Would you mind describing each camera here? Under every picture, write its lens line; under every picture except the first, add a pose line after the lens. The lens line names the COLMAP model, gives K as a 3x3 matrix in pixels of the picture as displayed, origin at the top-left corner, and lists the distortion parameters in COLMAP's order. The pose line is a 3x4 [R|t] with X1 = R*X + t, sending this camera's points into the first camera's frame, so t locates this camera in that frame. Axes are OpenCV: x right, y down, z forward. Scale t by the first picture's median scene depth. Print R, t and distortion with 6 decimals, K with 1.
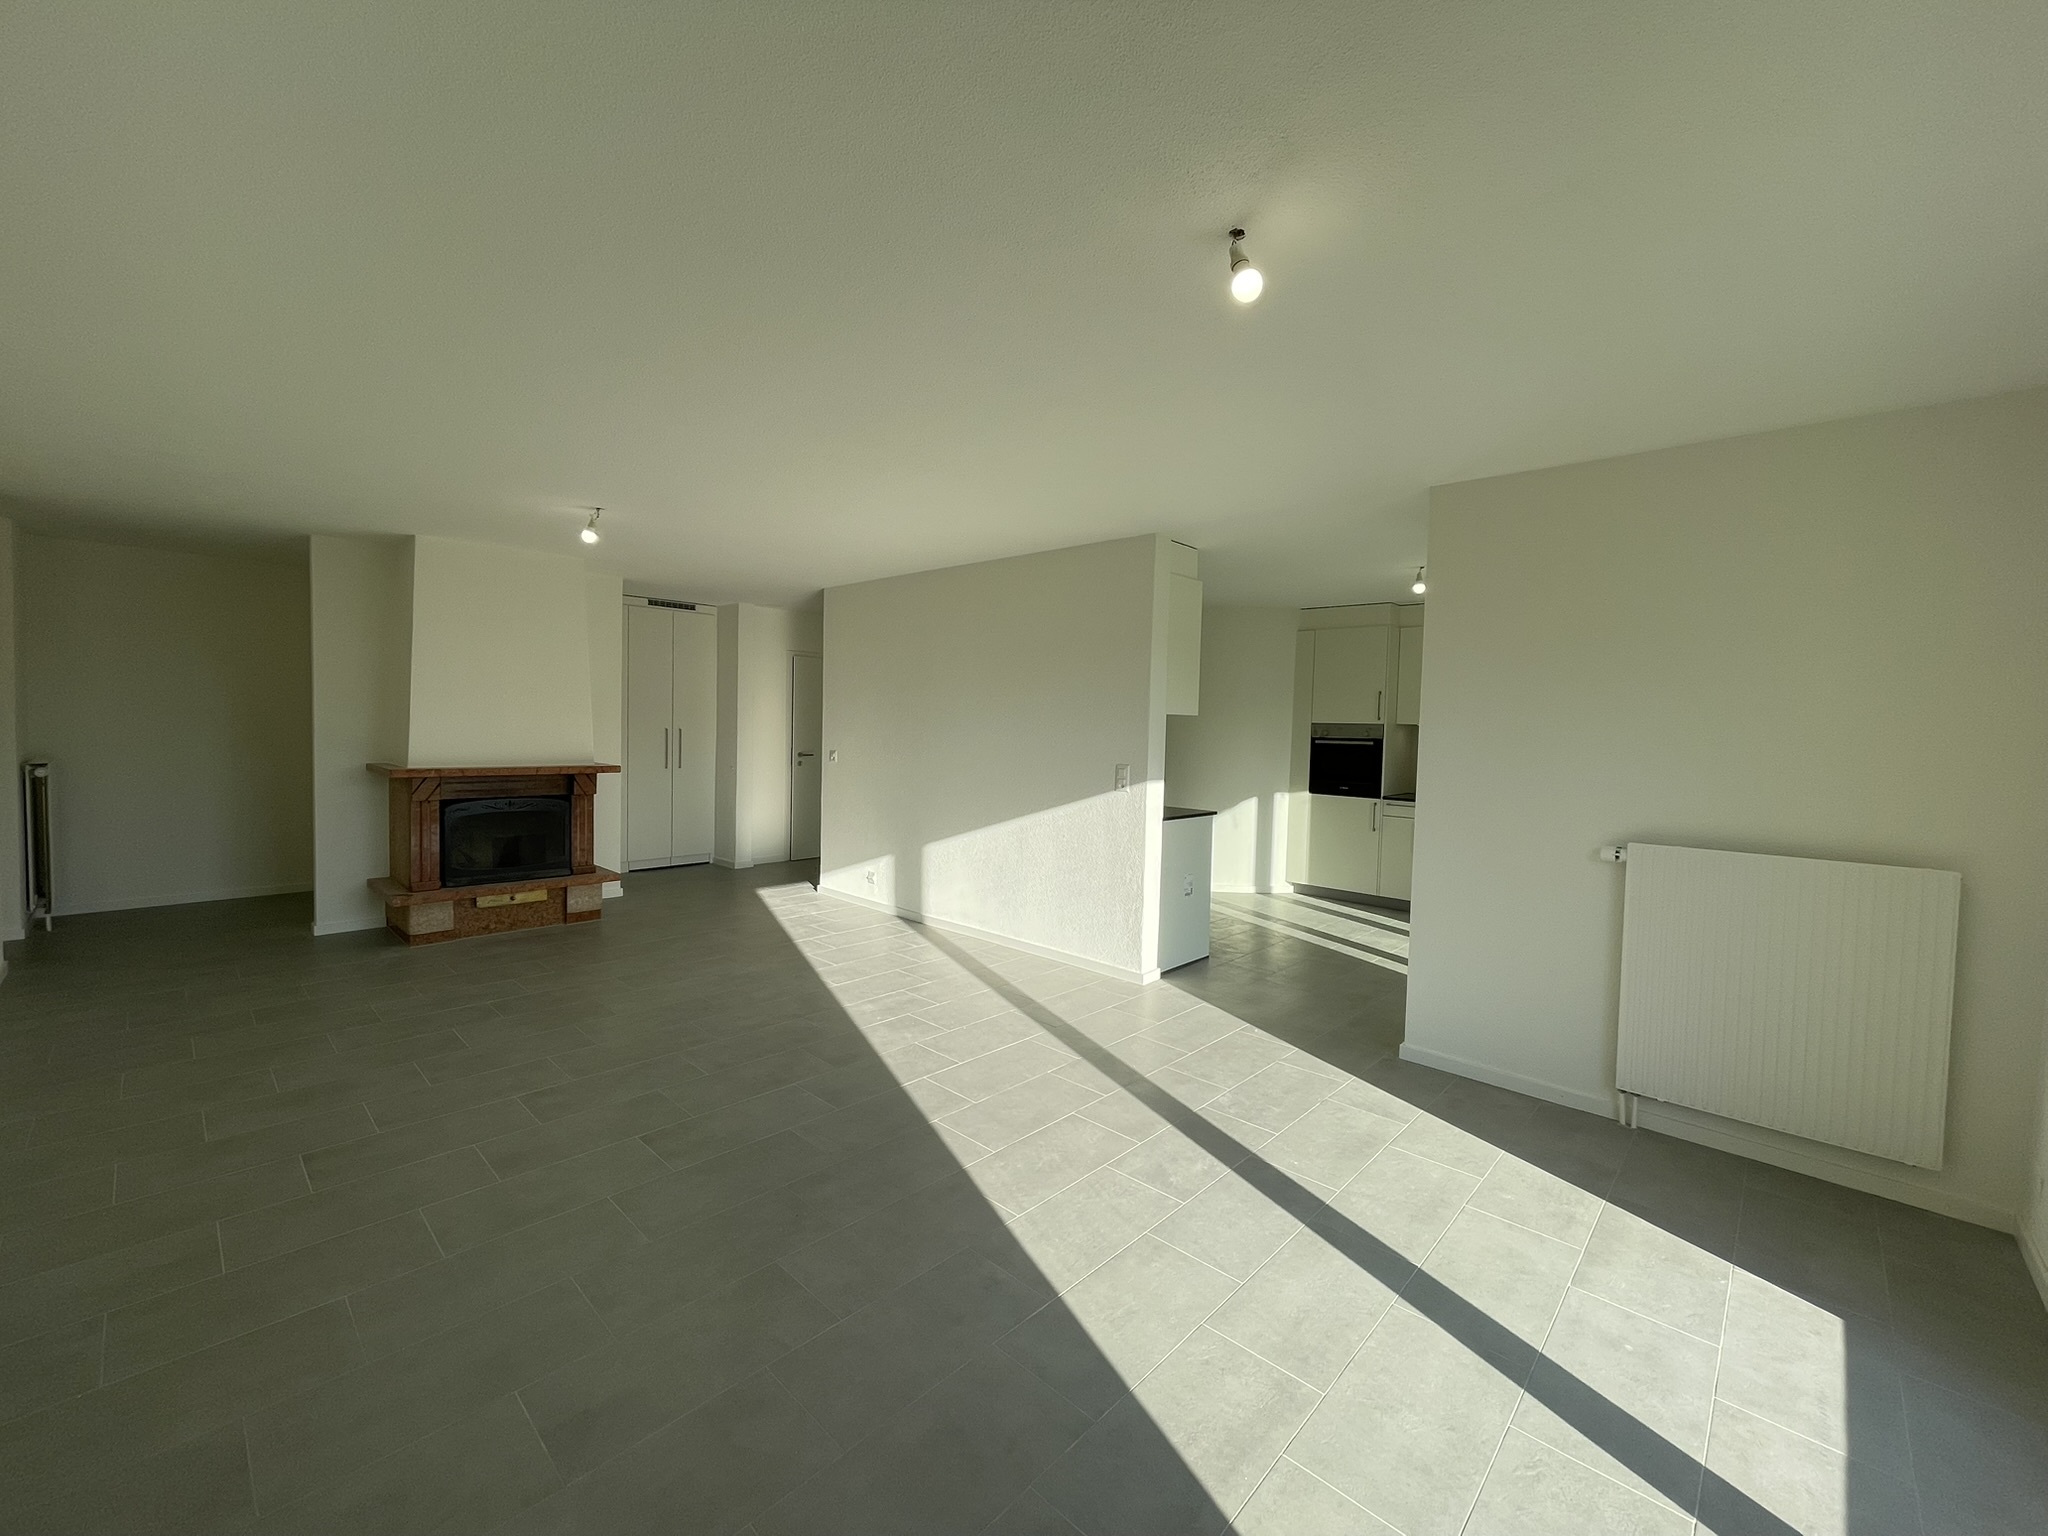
lens RADIAL K [[833.4, 0, 1020.1], [0, 833.4, 760.3], [0, 0, 1]] dist [0.000008, 0.000014]
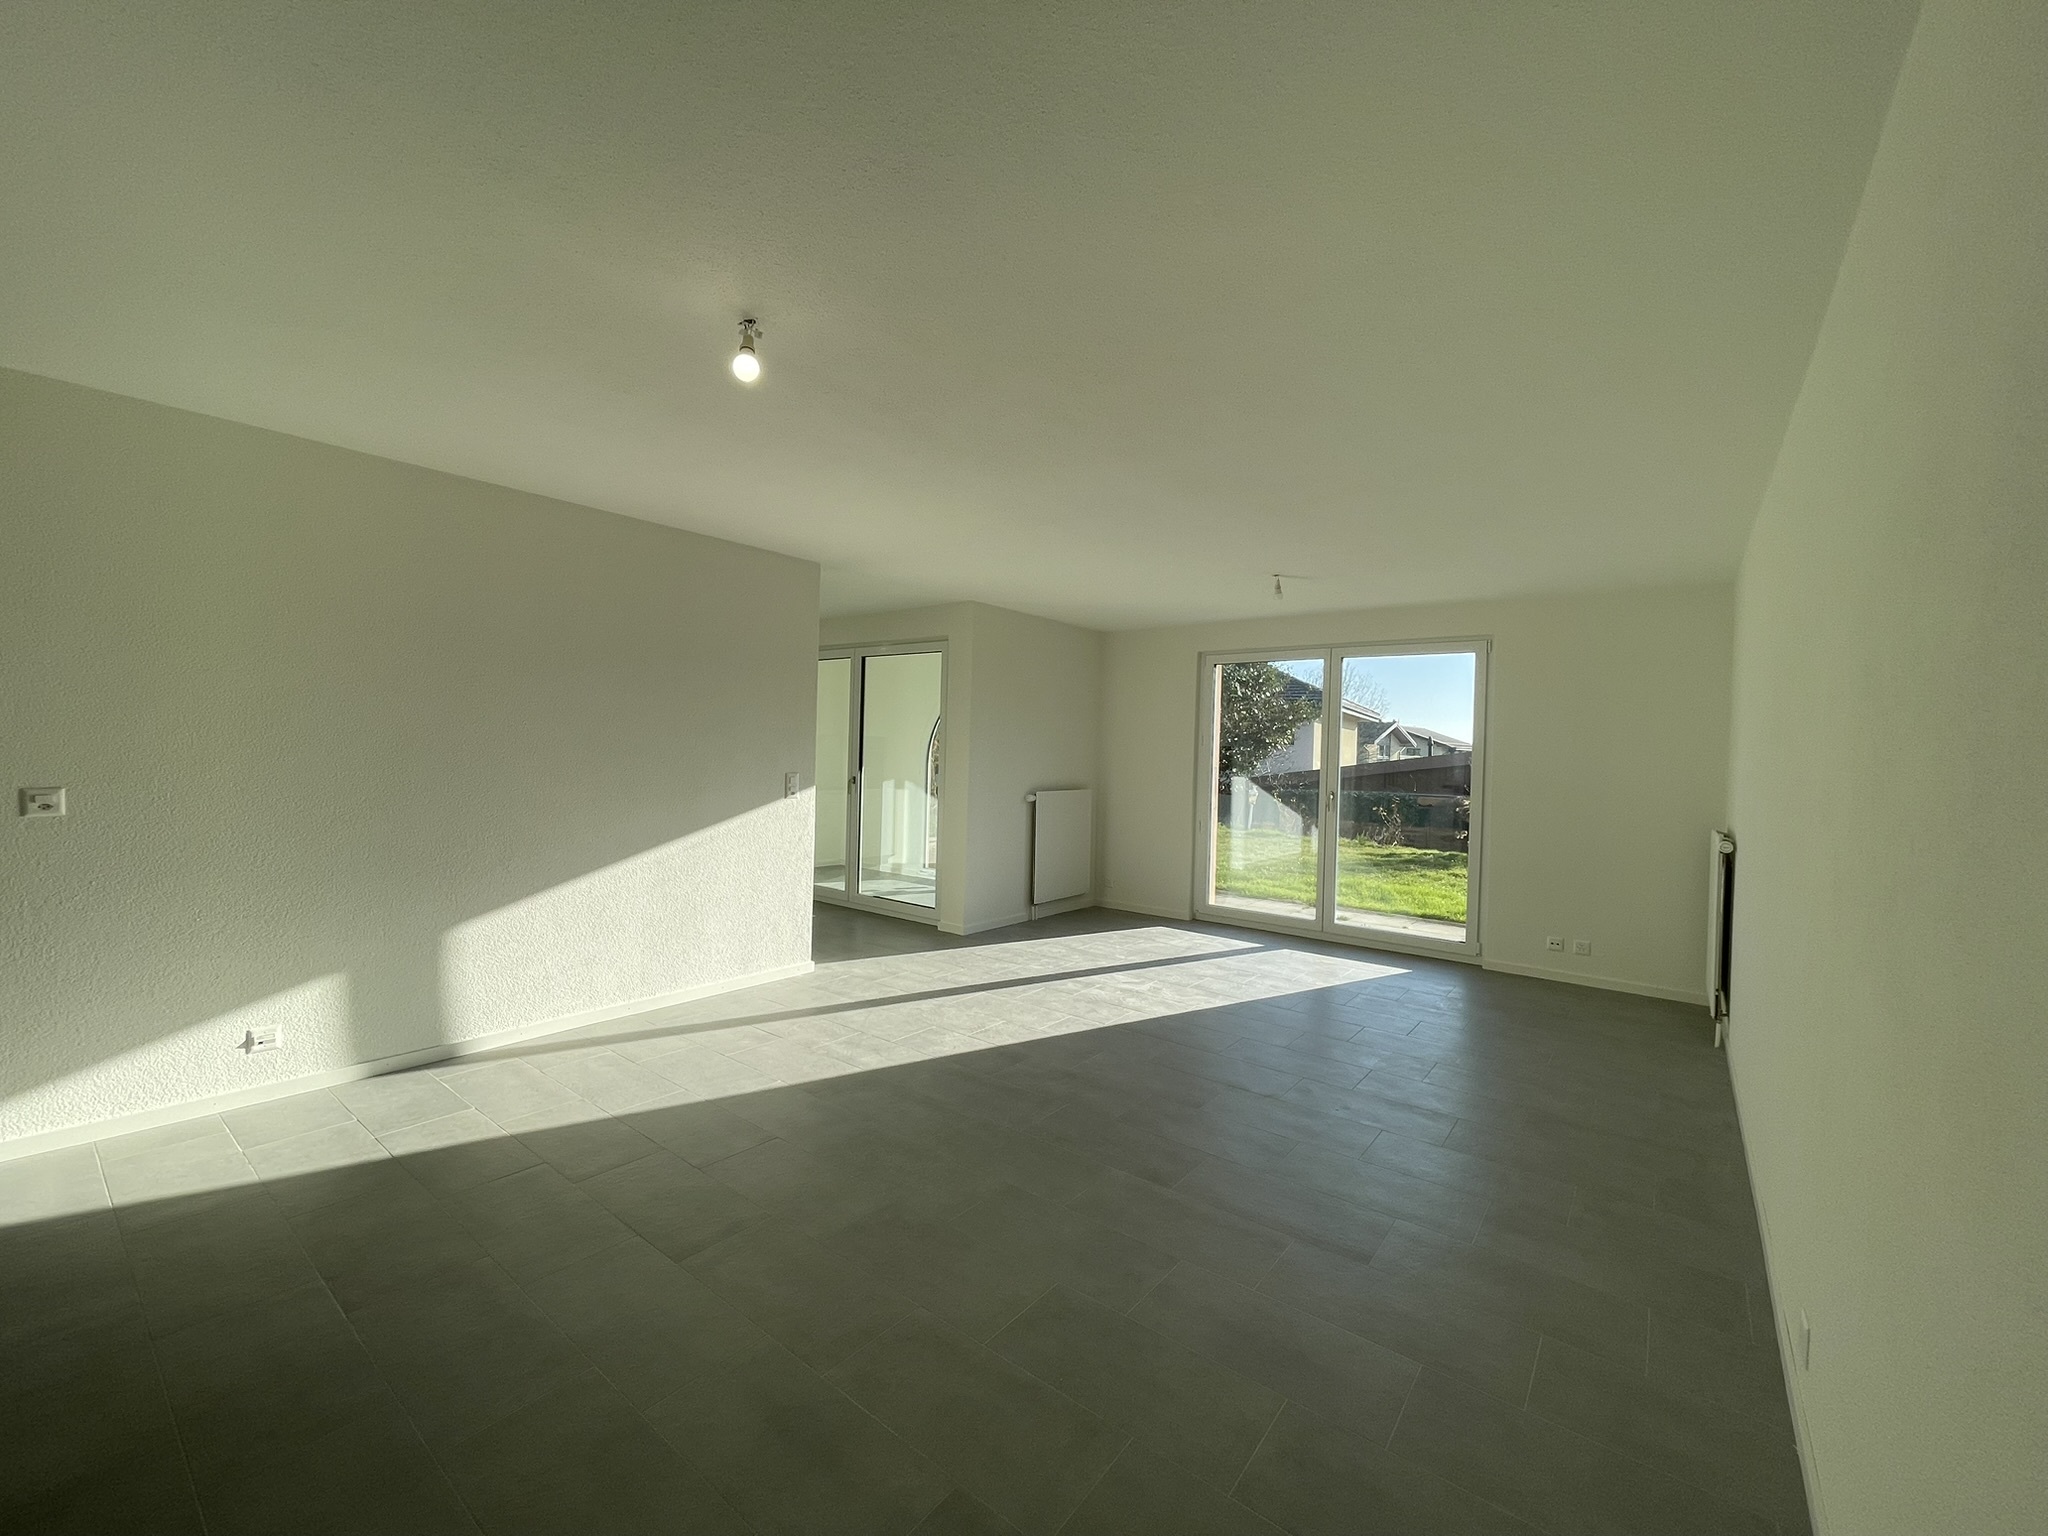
lens RADIAL K [[833.4, 0, 1020.1], [0, 833.4, 760.3], [0, 0, 1]] dist [0.000008, 0.000014]
pose [[-0.090943, -0.039902, 0.995056, -0.954188], [0.011625, 0.999086, 0.041126, -0.050636], [-0.995788, 0.015307, -0.090396, 0.812791]]
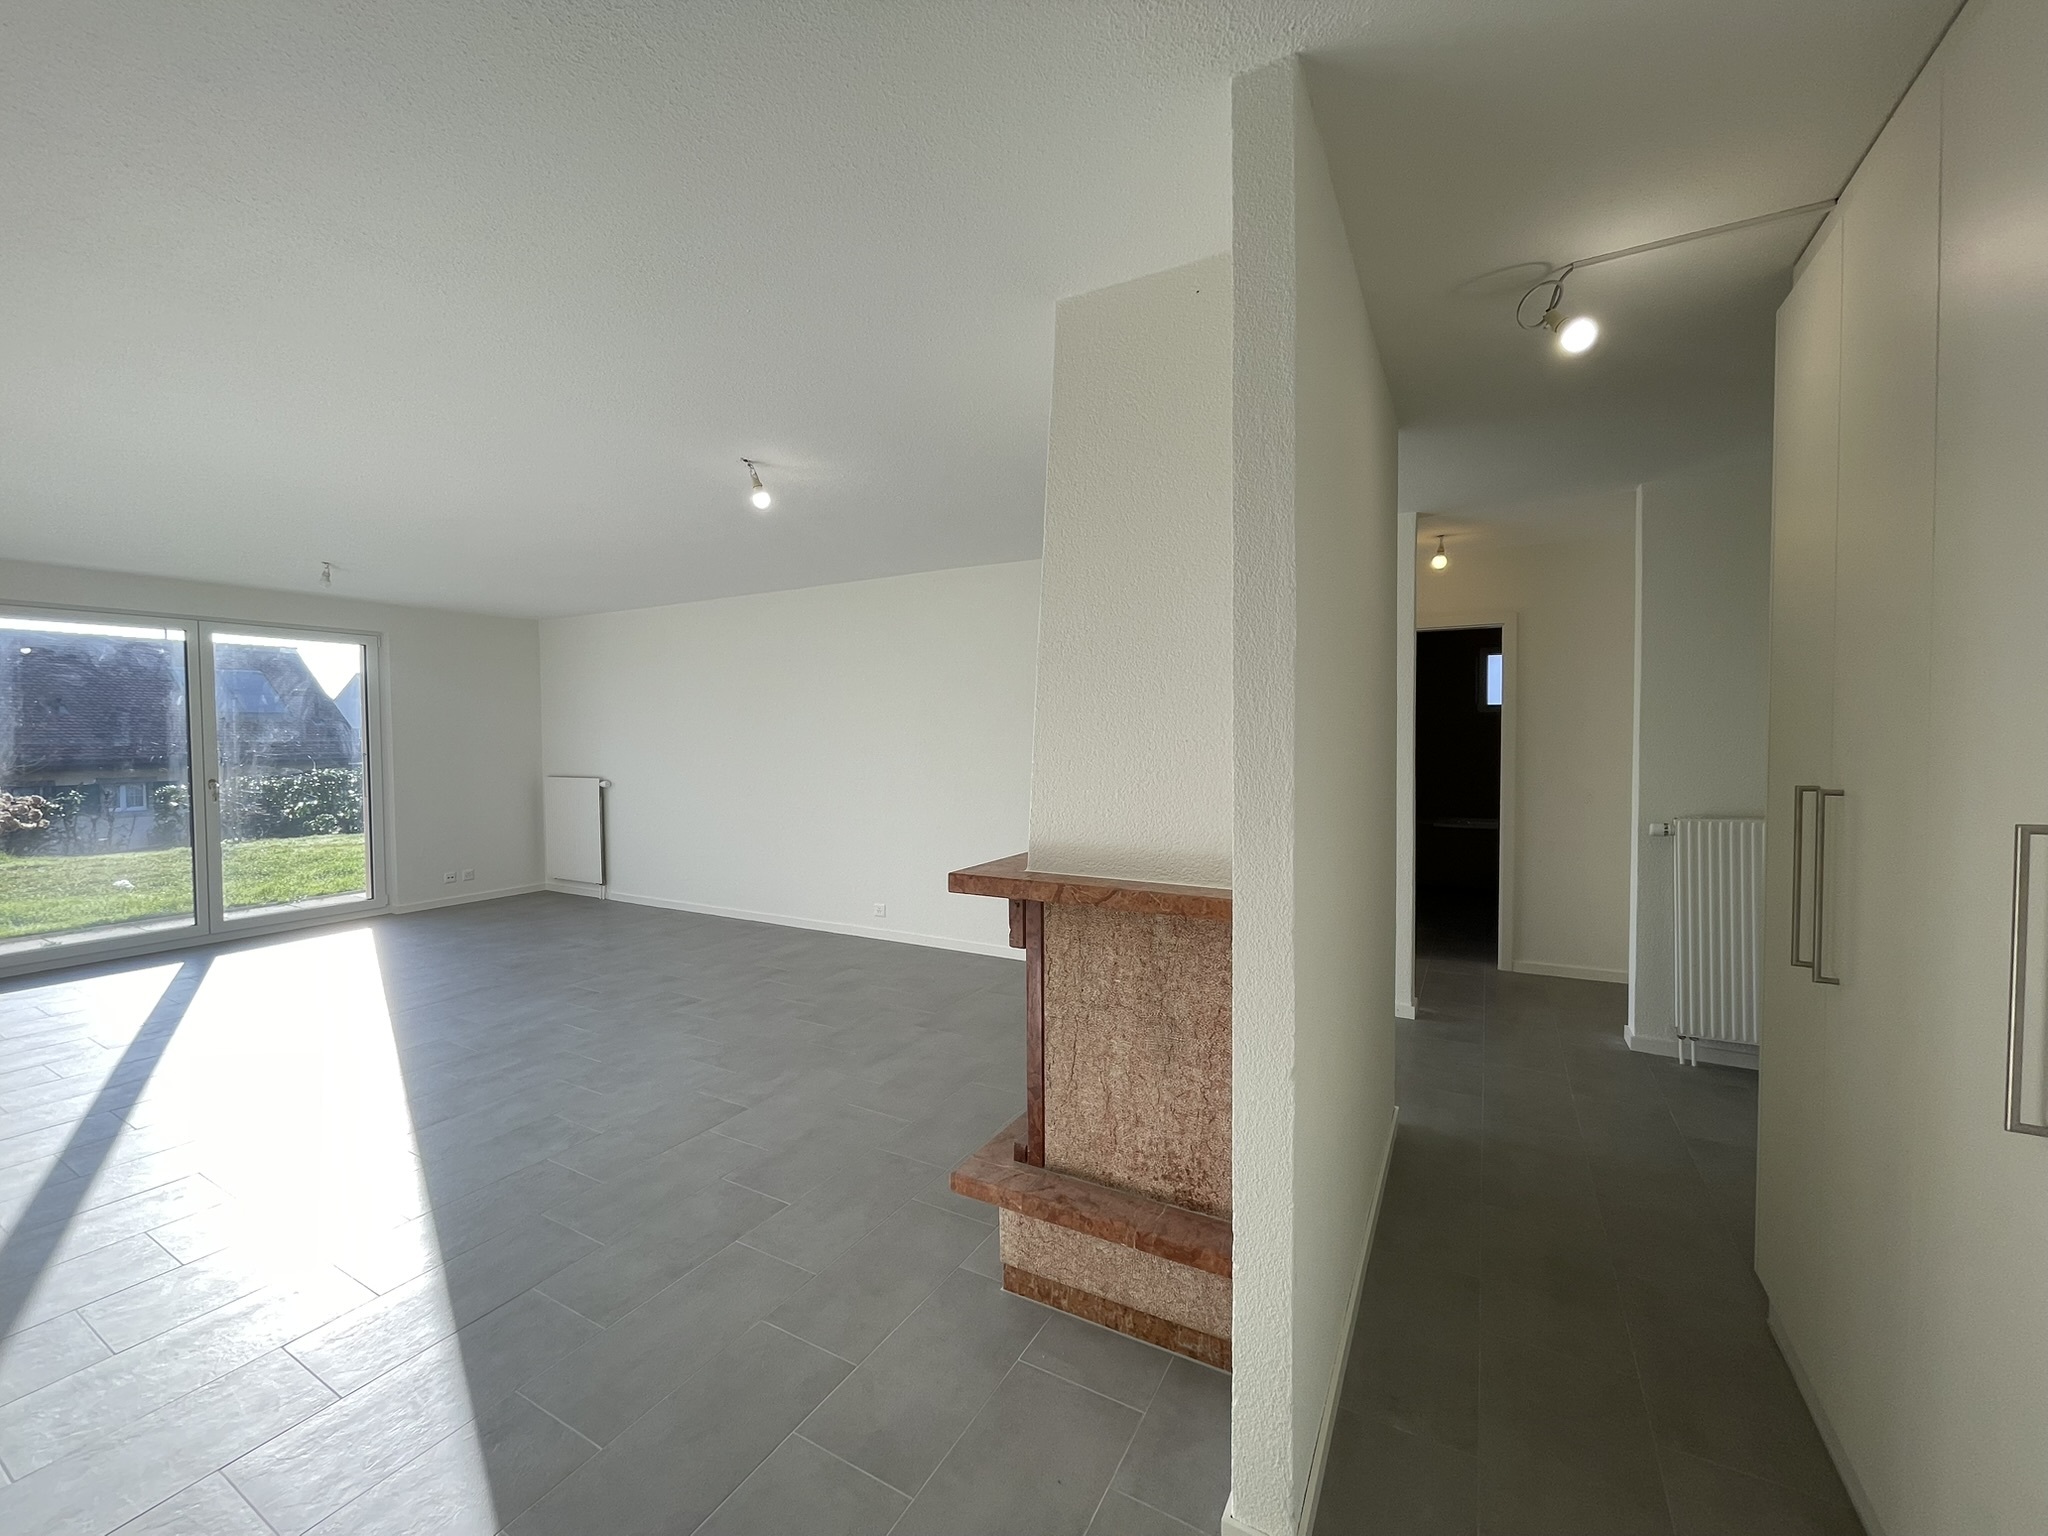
lens RADIAL K [[833.4, 0, 1020.1], [0, 833.4, 760.3], [0, 0, 1]] dist [0.000008, 0.000014]
pose [[-0.970881, -0.009332, -0.239382, -0.522291], [-0.026918, 0.997162, 0.070302, -0.086028], [0.238046, 0.074699, -0.968377, 1.663763]]
